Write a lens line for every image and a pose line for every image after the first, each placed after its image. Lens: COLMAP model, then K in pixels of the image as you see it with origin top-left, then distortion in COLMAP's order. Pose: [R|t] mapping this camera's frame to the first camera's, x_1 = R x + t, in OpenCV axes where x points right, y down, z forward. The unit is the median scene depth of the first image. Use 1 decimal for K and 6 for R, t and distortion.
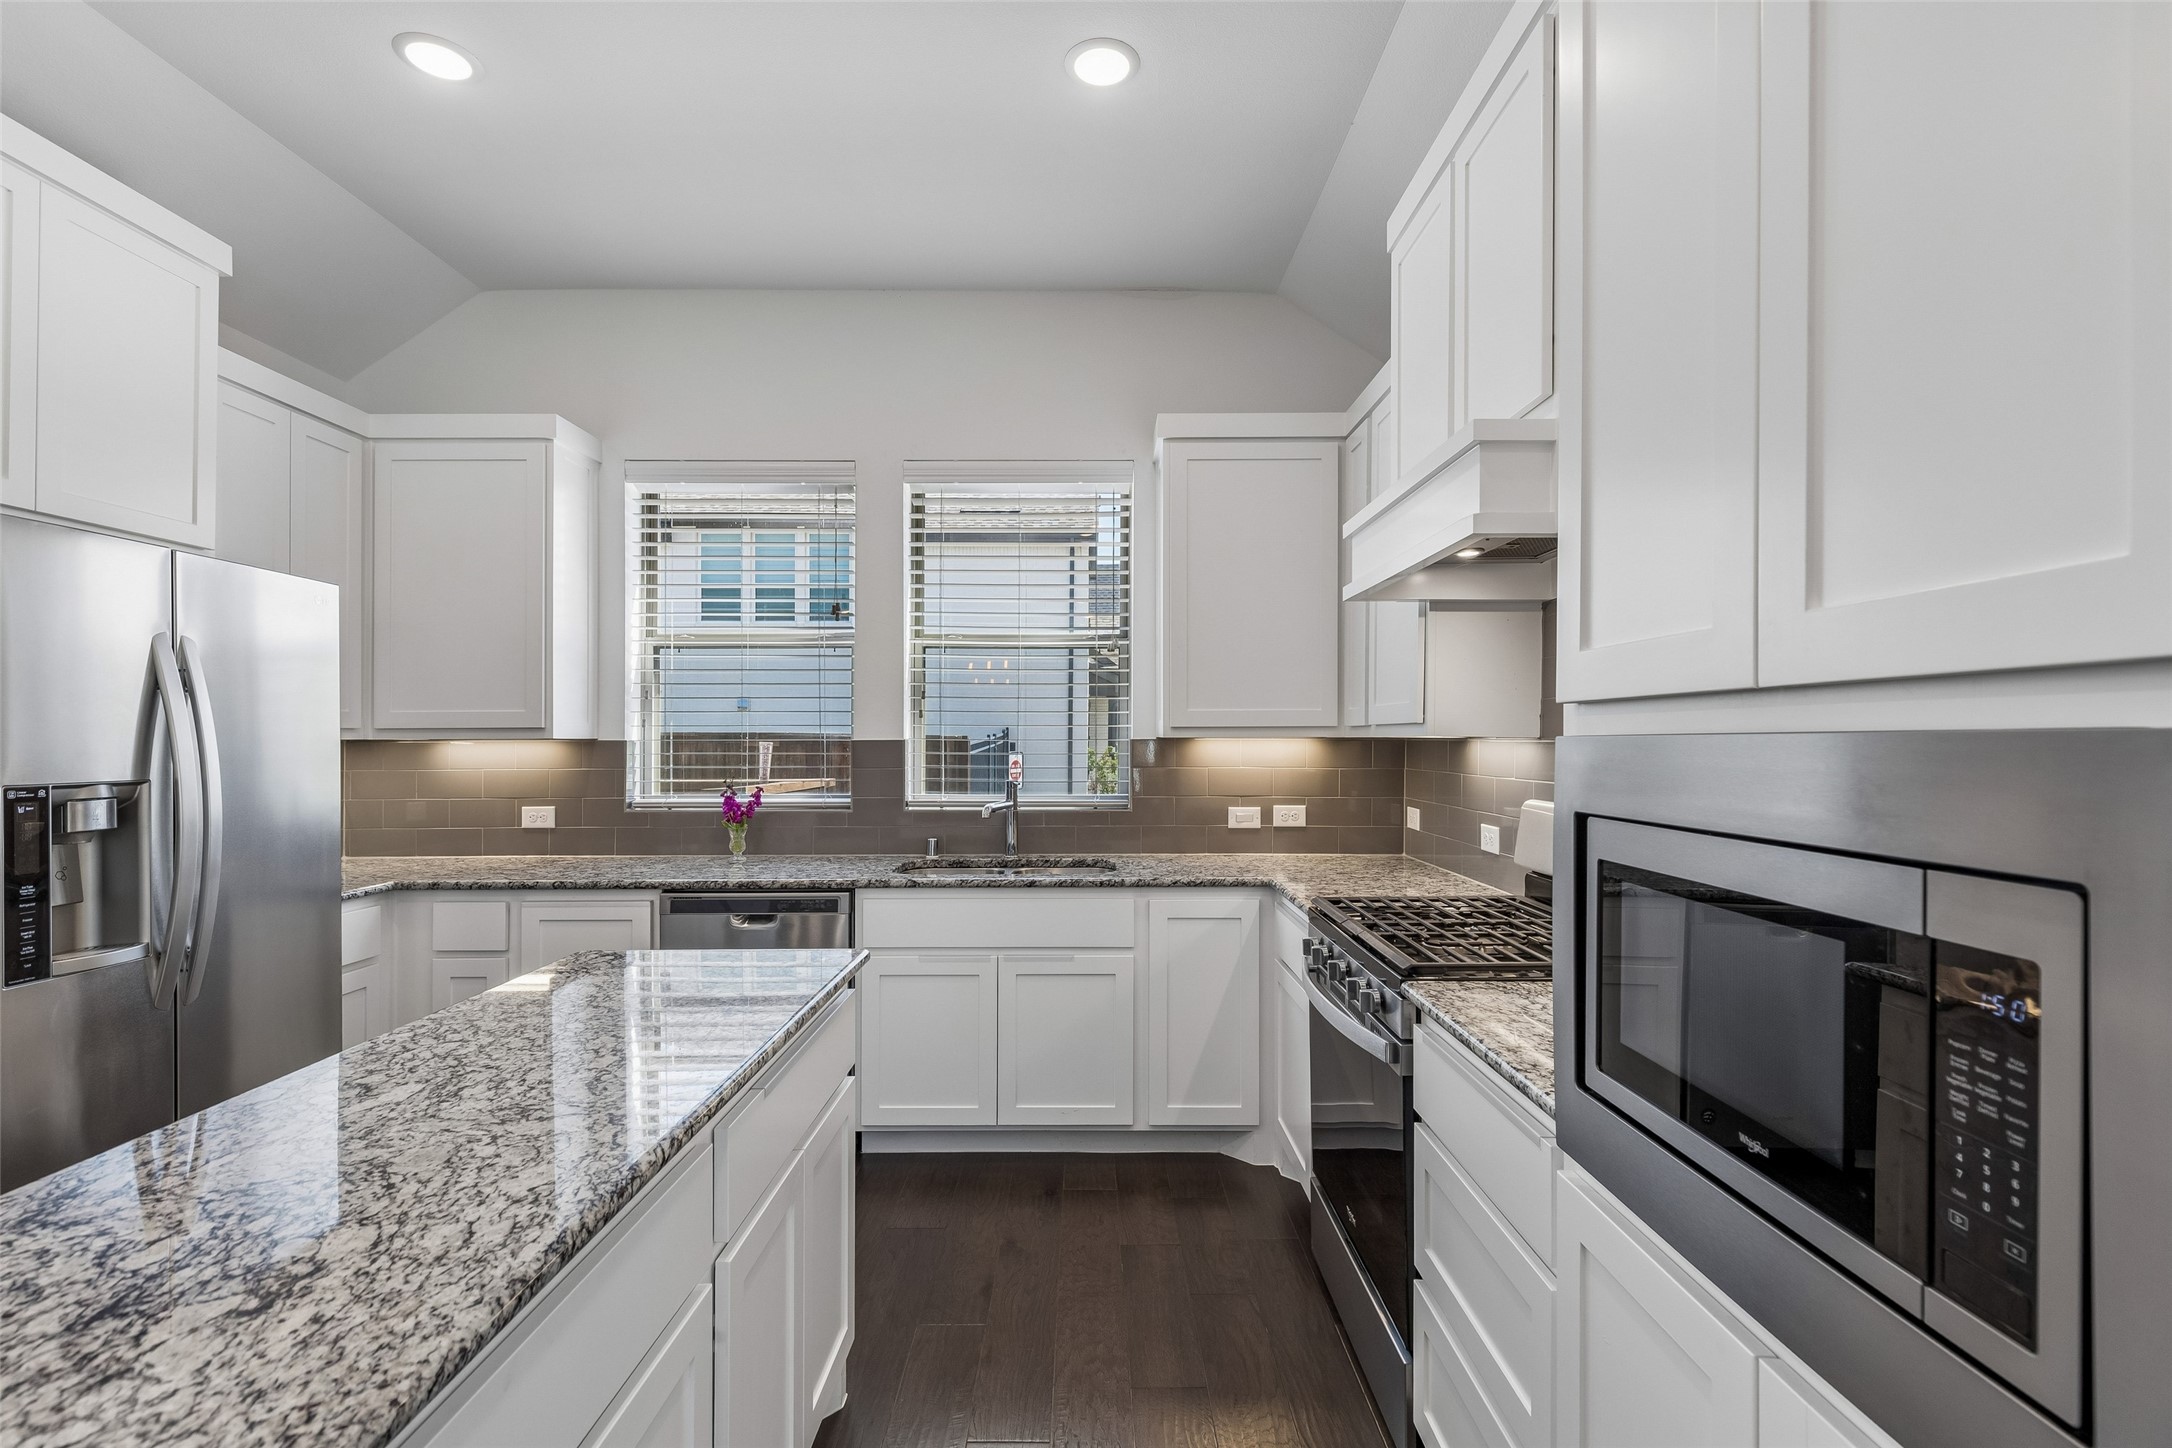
lens RADIAL K [[989.1, 0, 1086.3], [0, 989.1, 742.6], [0, 0, 1]] dist [0.018476, -0.000573]
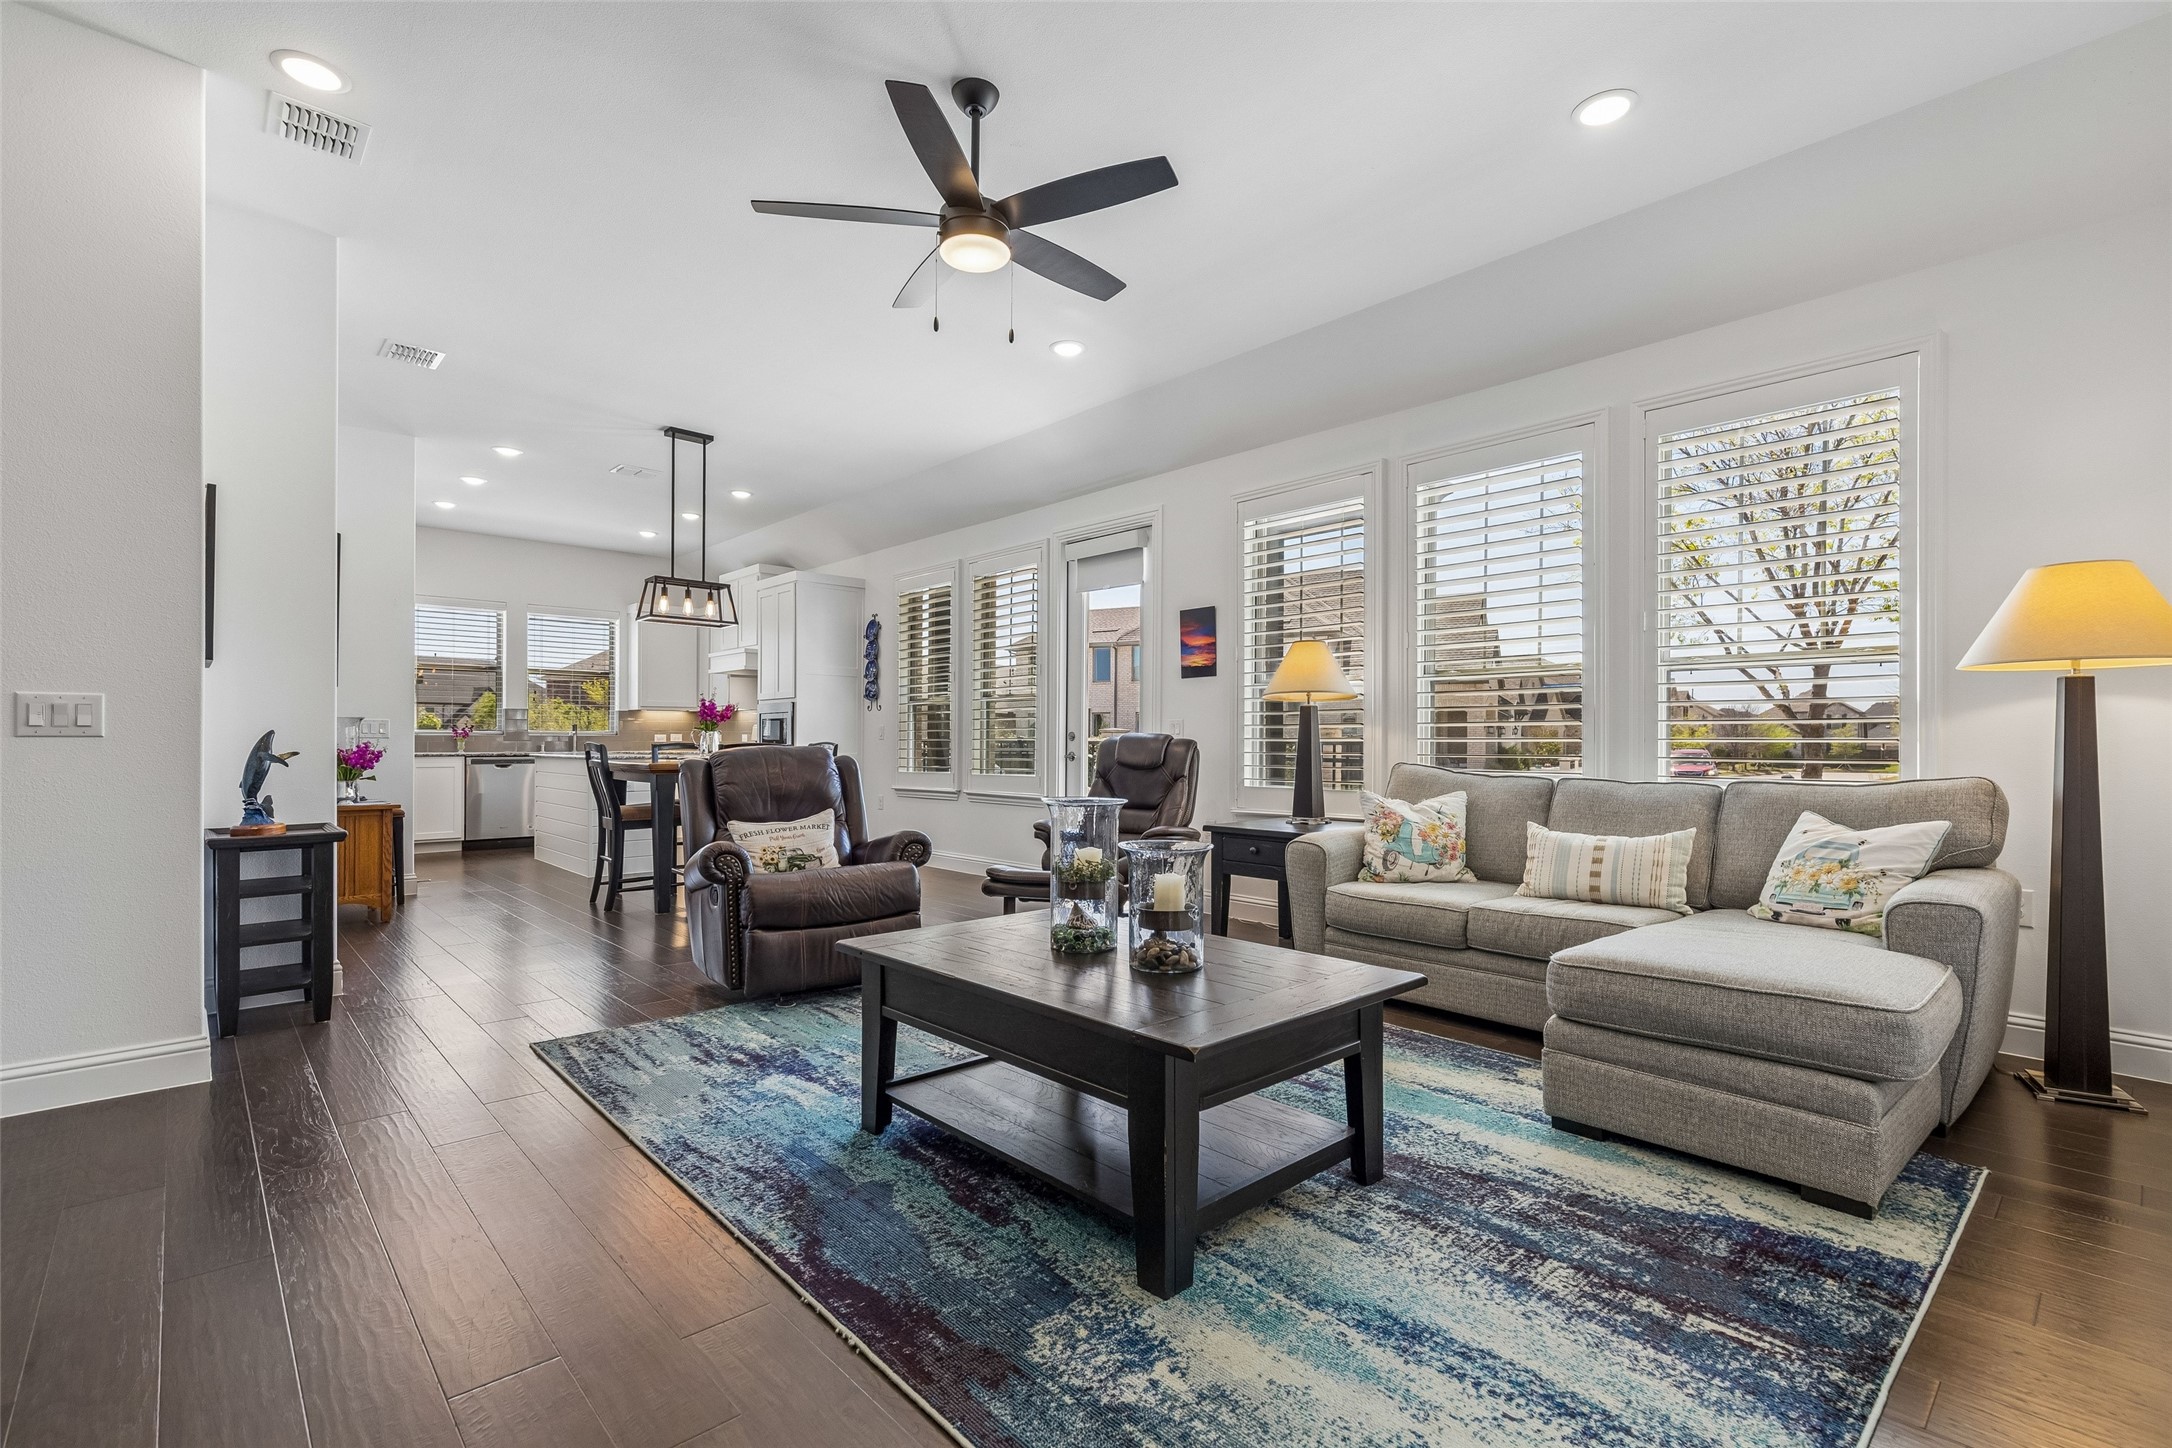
lens RADIAL K [[989.1, 0, 1079.2], [0, 989.1, 731.1], [0, 0, 1]] dist [0.018476, -0.000573]
pose [[0.743216, 0.006745, 0.669018, -1.047478], [0.001127, 0.999935, -0.011333, 0.107287], [-0.669051, 0.009177, 0.743160, -2.376064]]
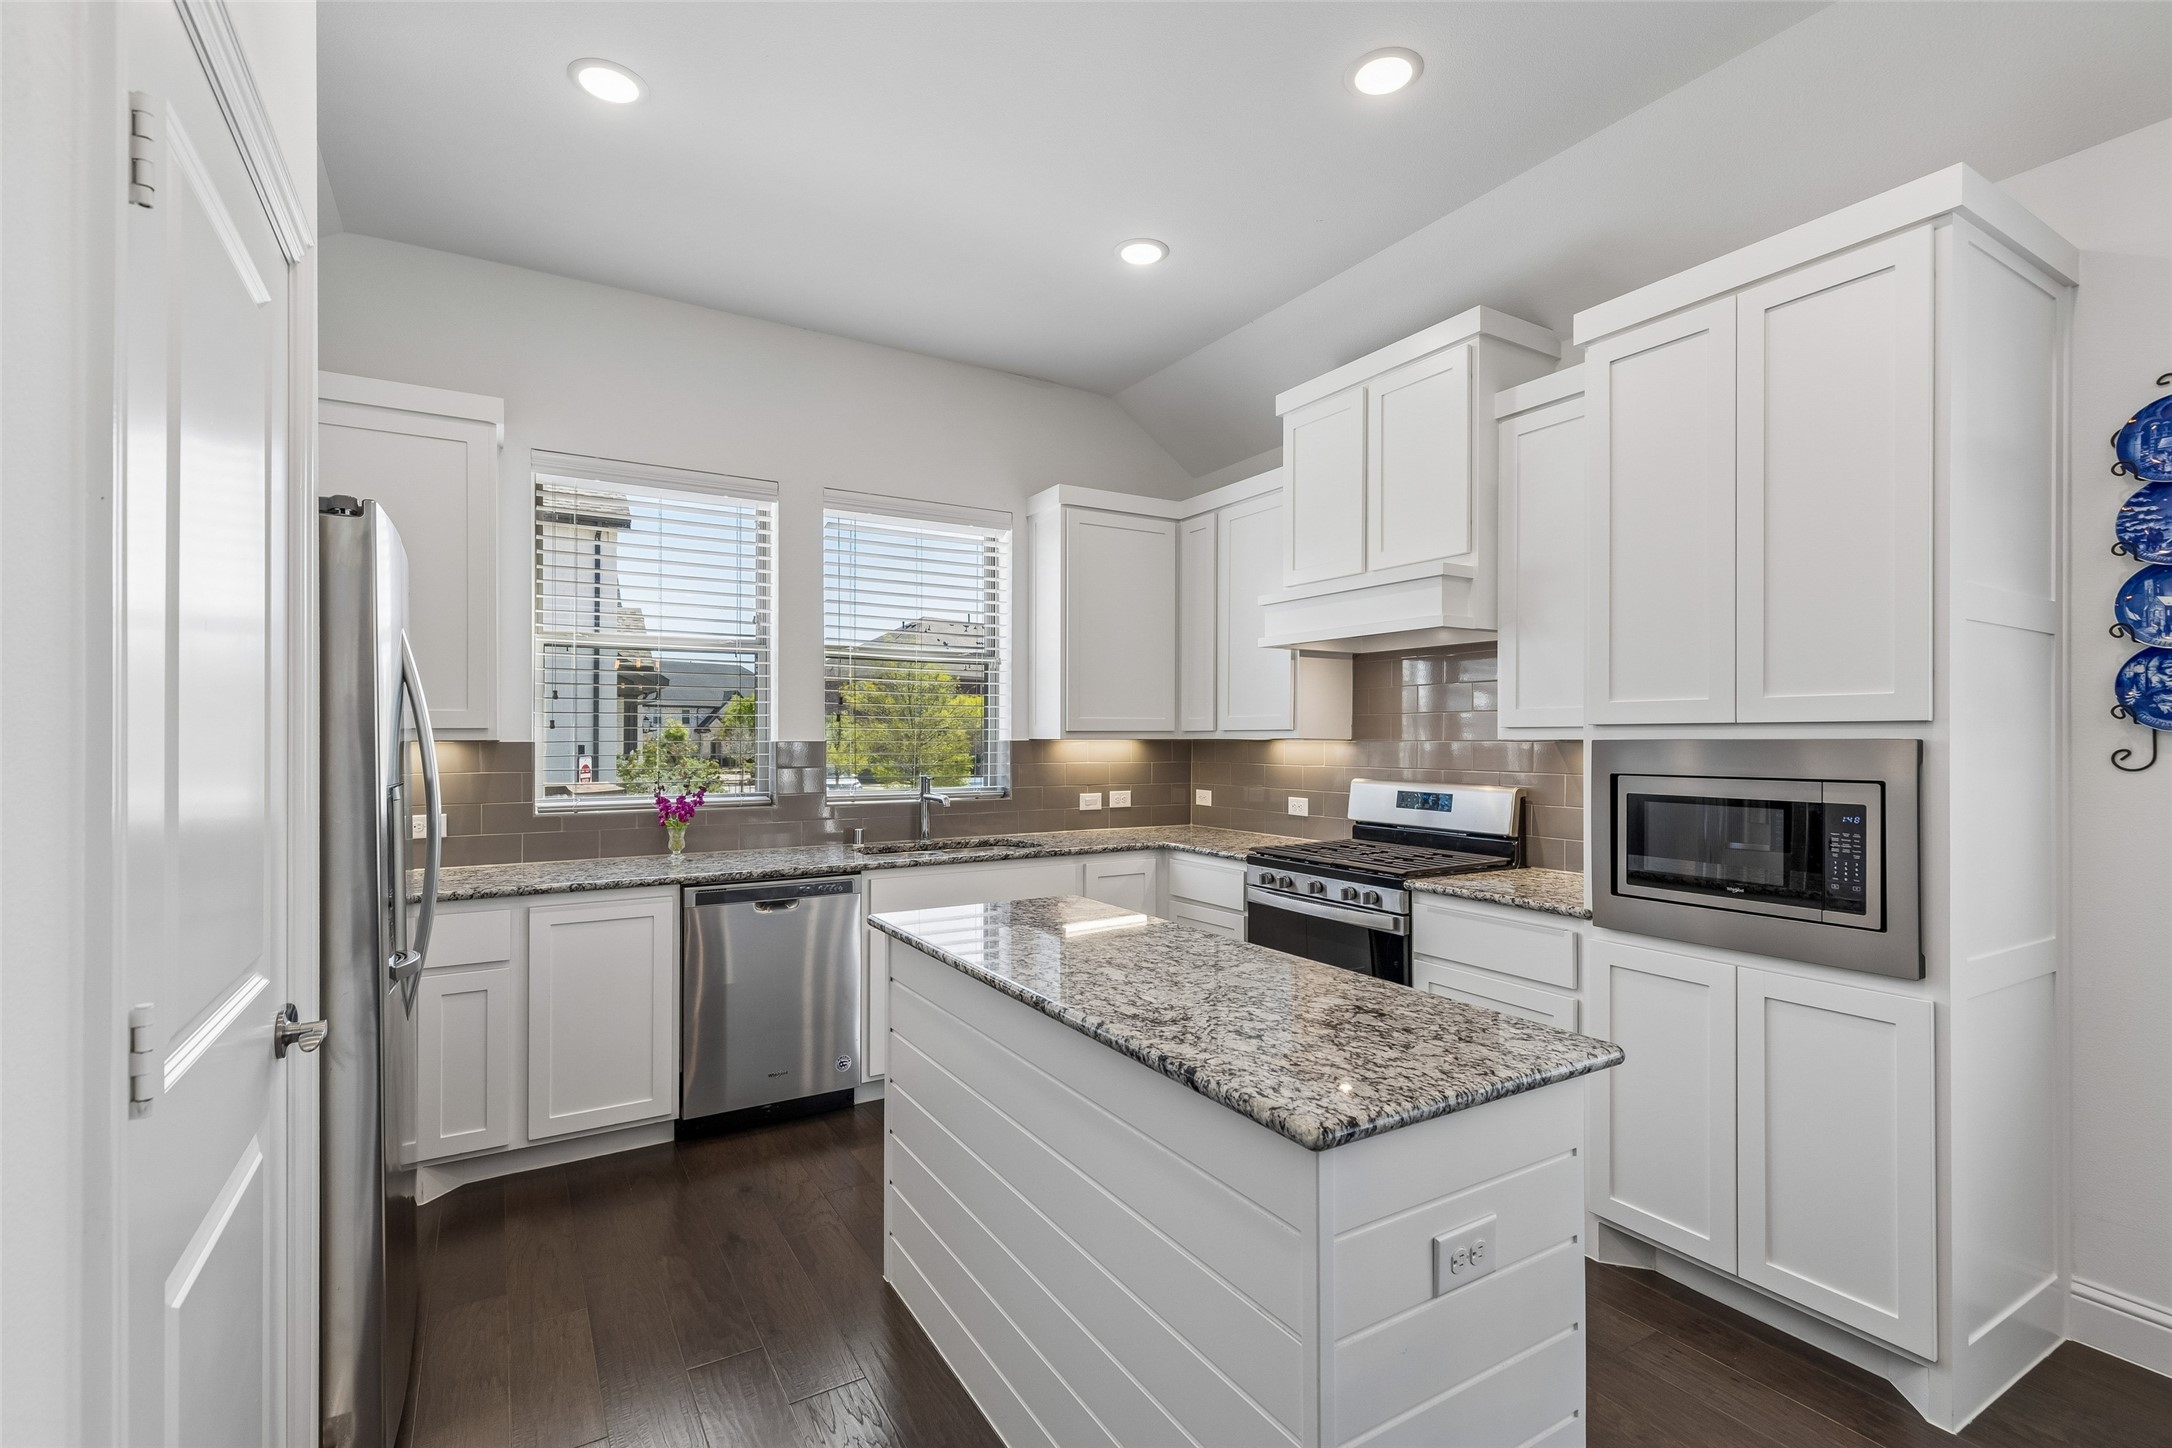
lens RADIAL K [[989.1, 0, 1086.9], [0, 989.1, 729.6], [0, 0, 1]] dist [0.018476, -0.000573]
pose [[0.859151, 0.005054, 0.511698, -0.600983], [0.001385, 0.999925, -0.012203, -0.001911], [-0.511721, 0.011193, 0.859079, -0.117993]]
